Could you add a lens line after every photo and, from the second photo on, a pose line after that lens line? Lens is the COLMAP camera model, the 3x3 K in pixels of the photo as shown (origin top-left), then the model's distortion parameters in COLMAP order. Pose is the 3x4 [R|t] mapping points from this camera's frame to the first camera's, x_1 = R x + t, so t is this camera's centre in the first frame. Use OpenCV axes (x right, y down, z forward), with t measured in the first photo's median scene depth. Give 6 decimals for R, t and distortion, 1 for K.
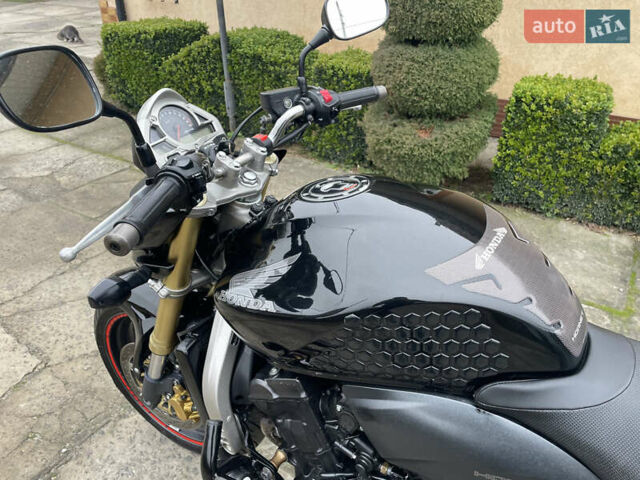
lens RADIAL K [[485.1, 0, 324.9], [0, 485.1, 231.1], [0, 0, 1]] dist [0.092562, -0.119559]
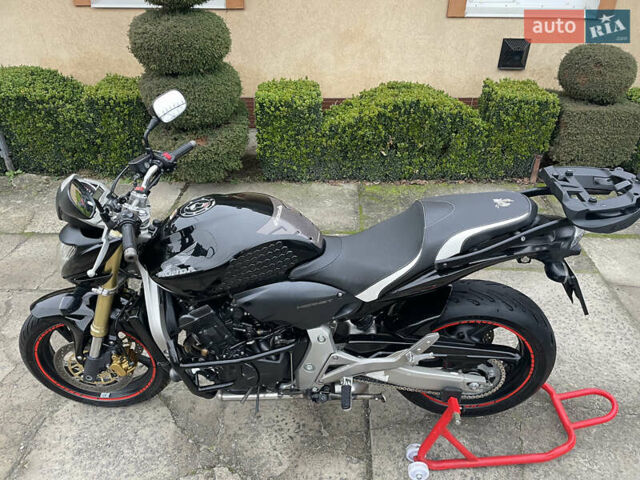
lens RADIAL K [[484.7, 0, 325.0], [0, 484.7, 238.8], [0, 0, 1]] dist [0.100340, -0.129993]
pose [[0.867792, -0.284052, 0.407740, -0.115107], [0.260955, 0.958769, 0.112537, -0.016197], [-0.422895, 0.008743, 0.906137, -0.308955]]
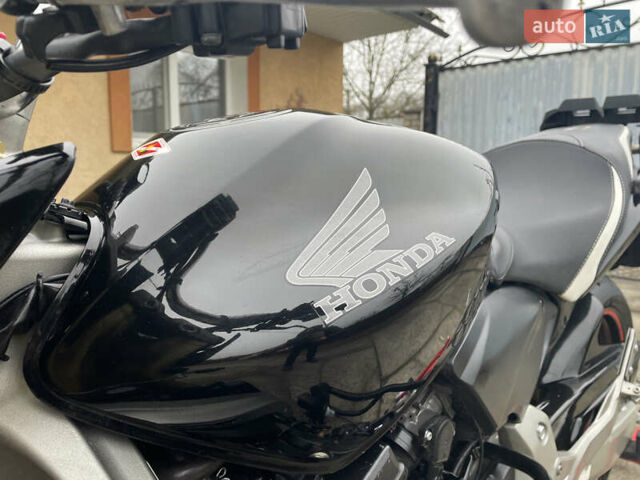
lens RADIAL K [[489.0, 0, 325.7], [0, 489.0, 230.8], [0, 0, 1]] dist [0.080848, -0.111603]
pose [[0.198967, -0.146867, 0.968939, -0.167826], [0.490020, 0.871145, 0.031421, 0.017330], [-0.848700, 0.468548, 0.245297, 0.254997]]
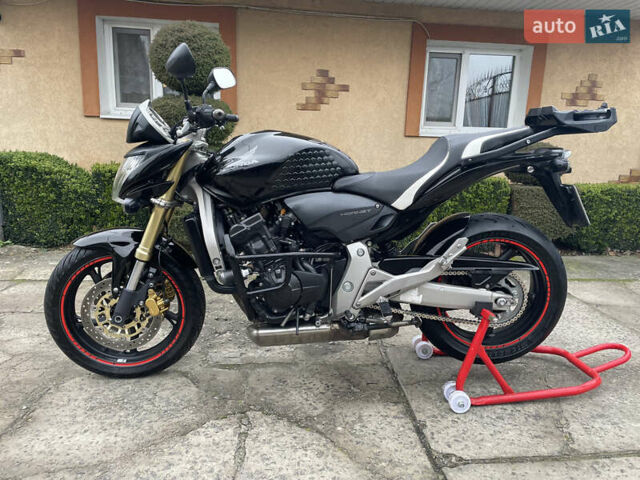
lens RADIAL K [[485.1, 0, 324.9], [0, 485.1, 231.1], [0, 0, 1]] dist [0.092562, -0.119559]
pose [[0.810911, -0.100843, 0.576415, -0.330981], [0.279024, 0.932481, -0.229399, 0.296016], [-0.514363, 0.346856, 0.784297, -0.251673]]
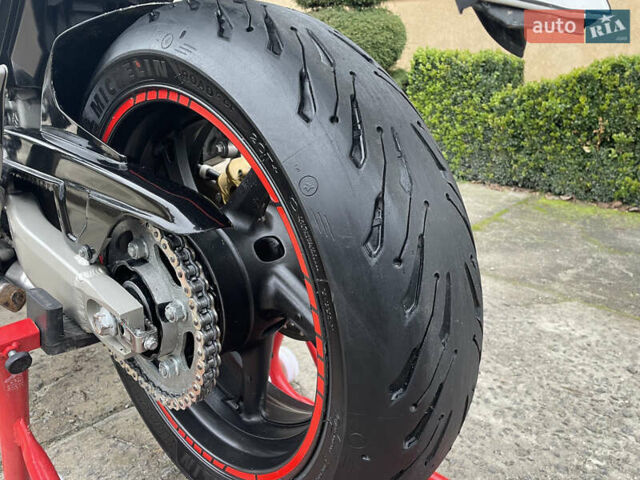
lens RADIAL K [[485.1, 0, 324.9], [0, 485.1, 231.1], [0, 0, 1]] dist [0.092562, -0.119559]
pose [[0.986412, 0.051028, -0.156166, 0.385129], [-0.079342, 0.980307, -0.180842, 0.293586], [0.143863, 0.190775, 0.971035, 0.027101]]
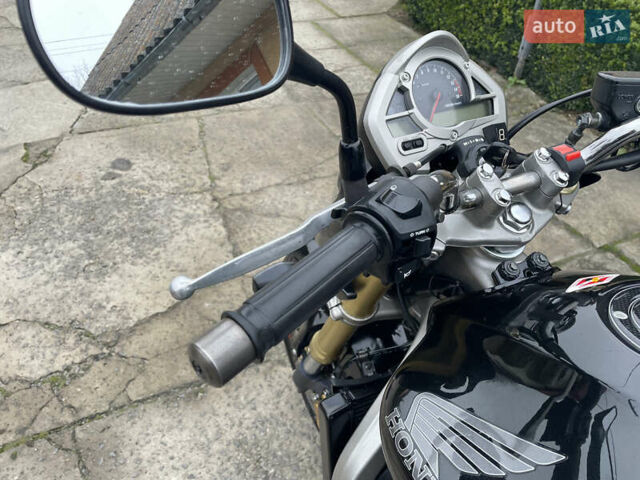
lens RADIAL K [[485.1, 0, 324.9], [0, 485.1, 231.1], [0, 0, 1]] dist [0.092562, -0.119559]
pose [[0.835149, 0.378439, -0.399136, -0.037176], [-0.317799, 0.924291, 0.211402, -0.049919], [0.448920, -0.049707, 0.892188, 0.129964]]
